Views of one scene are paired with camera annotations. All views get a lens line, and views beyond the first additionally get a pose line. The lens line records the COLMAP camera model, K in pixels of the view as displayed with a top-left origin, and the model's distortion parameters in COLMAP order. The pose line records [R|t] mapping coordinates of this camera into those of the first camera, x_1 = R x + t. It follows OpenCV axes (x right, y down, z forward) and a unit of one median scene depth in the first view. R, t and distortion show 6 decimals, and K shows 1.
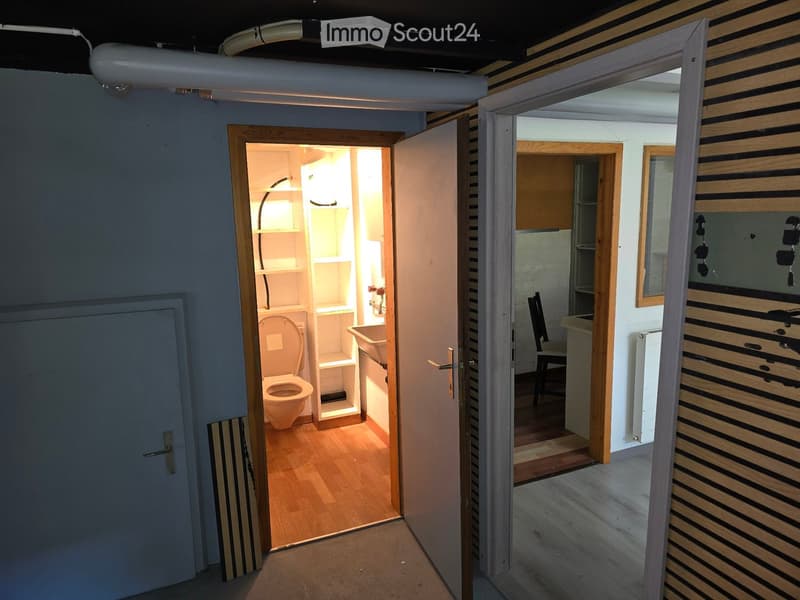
lens RADIAL K [[535.3, 0, 399.1], [0, 535.3, 301.4], [0, 0, 1]] dist [0.046065, -0.039264]
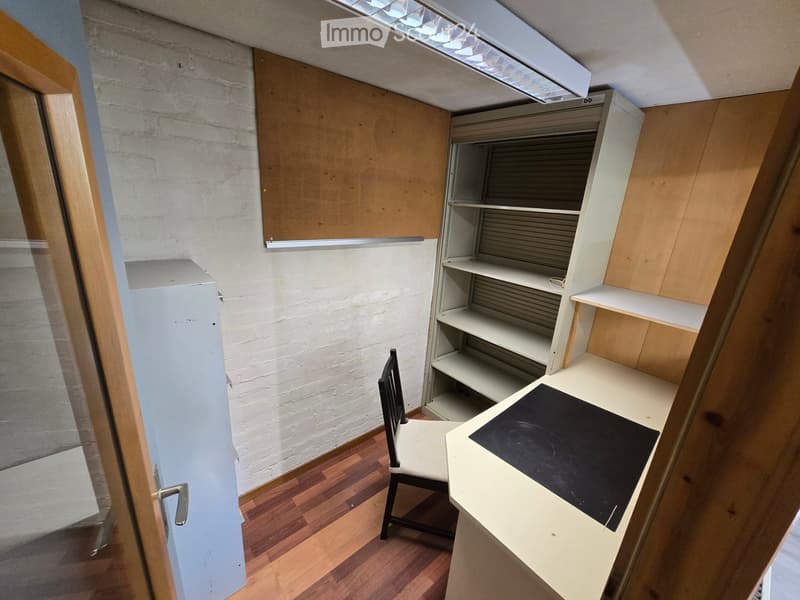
lens RADIAL K [[328.1, 0, 400.1], [0, 328.1, 300.3], [0, 0, 1]] dist [0.000306, 0.000008]
pose [[0.950946, -0.001075, 0.309355, 0.138438], [-0.041276, 0.990612, 0.130323, -0.109412], [-0.306591, -0.136699, 0.941974, 0.602374]]
